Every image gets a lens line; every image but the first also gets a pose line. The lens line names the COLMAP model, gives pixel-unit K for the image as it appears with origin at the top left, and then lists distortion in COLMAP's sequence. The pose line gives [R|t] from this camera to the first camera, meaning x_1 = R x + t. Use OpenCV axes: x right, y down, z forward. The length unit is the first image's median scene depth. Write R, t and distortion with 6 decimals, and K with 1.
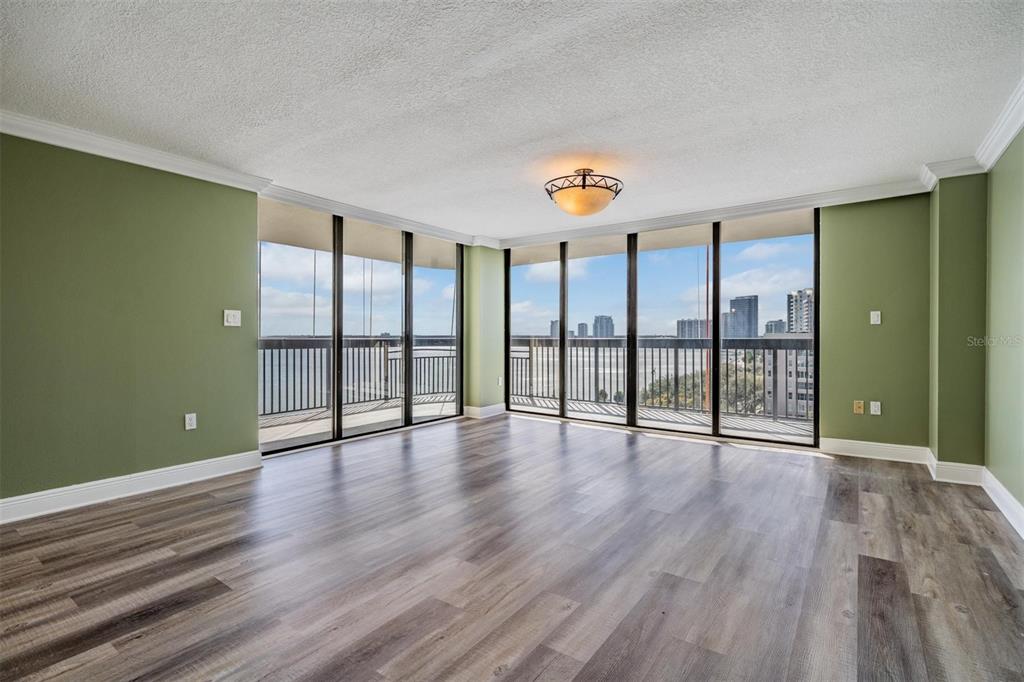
lens RADIAL K [[479.7, 0, 512.0], [0, 479.7, 341.0], [0, 0, 1]] dist [-0.000200, -0.000199]
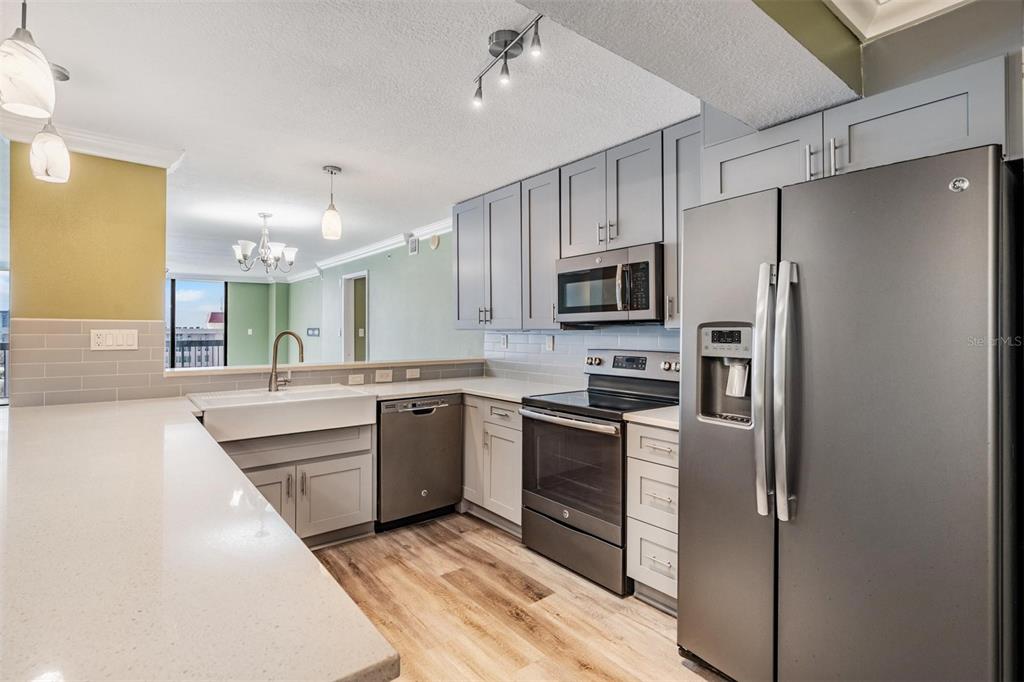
lens RADIAL K [[490.8, 0, 515.7], [0, 490.8, 330.6], [0, 0, 1]] dist [0.000004, 0.000268]
pose [[0.256810, -0.000506, 0.966462, -1.908461], [0.008837, 0.999959, -0.001825, -0.057112], [-0.966422, 0.009010, 0.256804, -1.355164]]
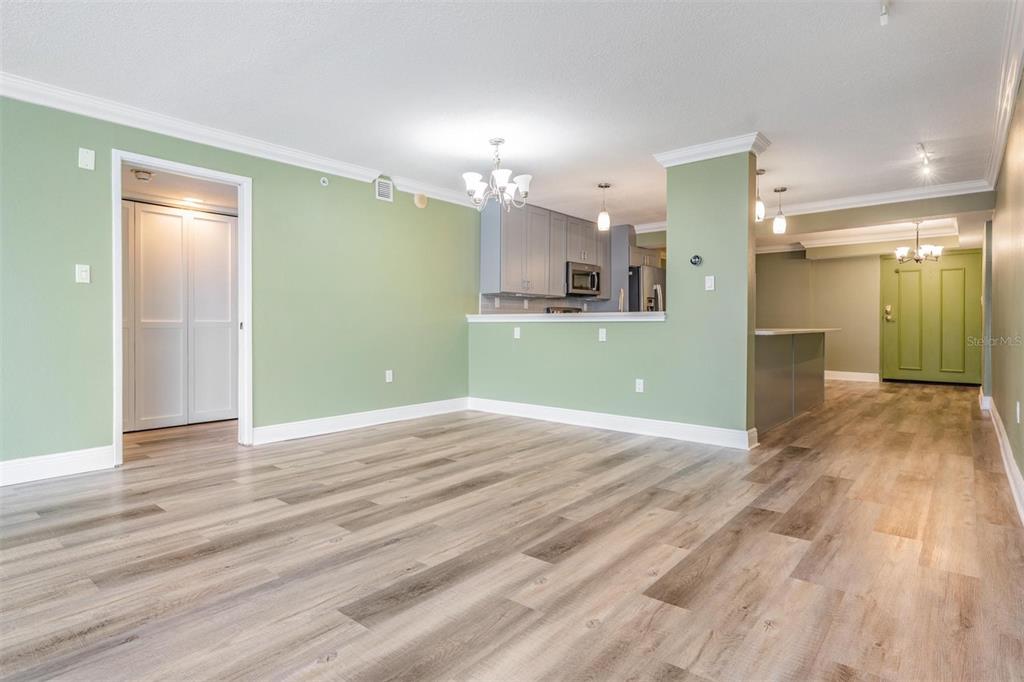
lens RADIAL K [[539.9, 0, 512.5], [0, 539.9, 328.4], [0, 0, 1]] dist [0.004184, 0.000881]
pose [[-0.997743, -0.001056, 0.067141, -0.691190], [0.000212, 0.999822, 0.018881, 0.039257], [-0.067149, 0.018852, -0.997565, 1.376829]]
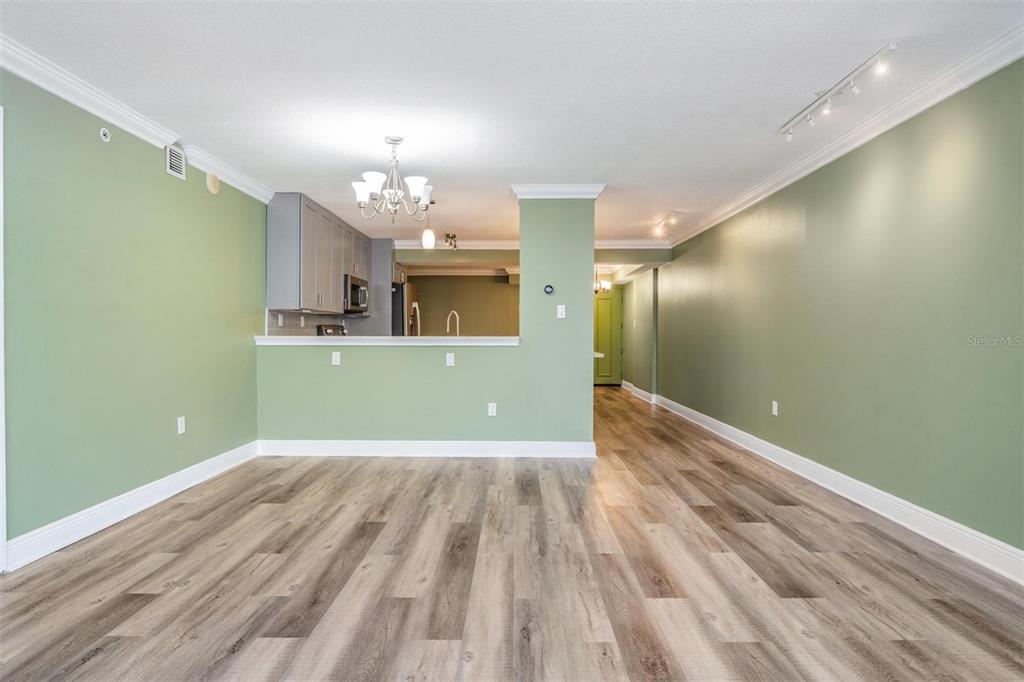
lens RADIAL K [[547.6, 0, 512.0], [0, 547.6, 341.0], [0, 0, 1]] dist [0.002211, -0.000497]
pose [[-0.813392, 0.005091, -0.581693, -0.011793], [-0.010076, 0.999688, 0.022840, -0.006676], [0.581628, 0.024439, -0.813088, 1.107473]]
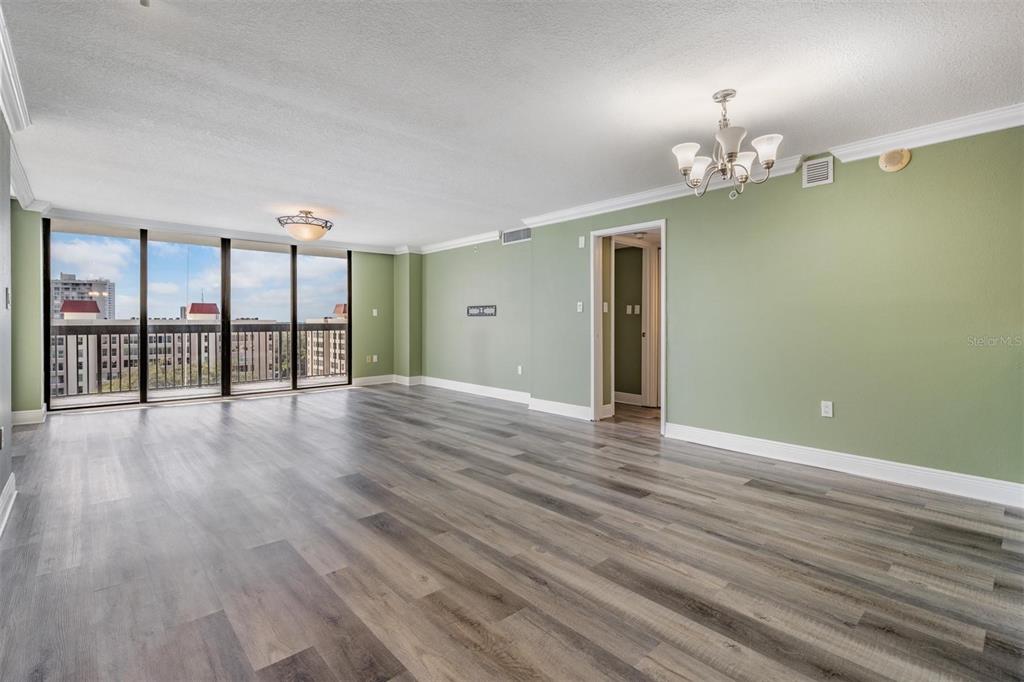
lens RADIAL K [[475.5, 0, 506.9], [0, 475.5, 321.9], [0, 0, 1]] dist [0.000280, -0.000127]
pose [[0.211462, -0.002156, 0.977384, -1.575795], [0.011862, 0.999930, -0.000360, -0.003563], [-0.977314, 0.011670, 0.211472, 0.099529]]
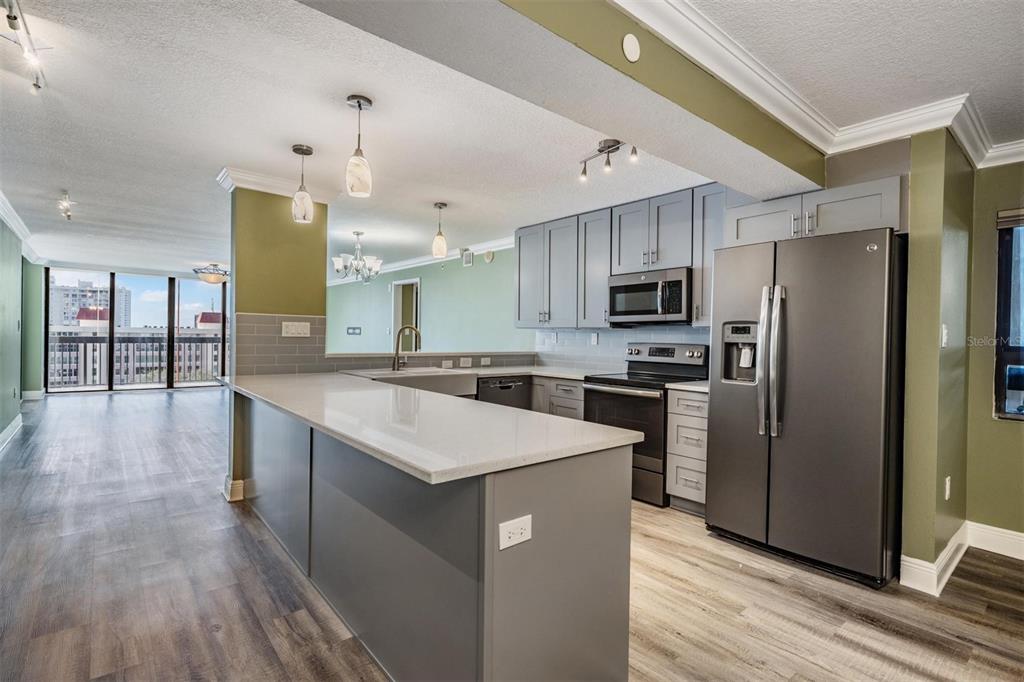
lens RADIAL K [[488.6, 0, 512.0], [0, 488.6, 341.0], [0, 0, 1]] dist [-0.000072, -0.000206]
pose [[0.238667, -0.007896, 0.971069, -2.352248], [-0.005744, 0.999938, 0.009542, -0.031394], [-0.971085, -0.007855, 0.238607, -1.229438]]
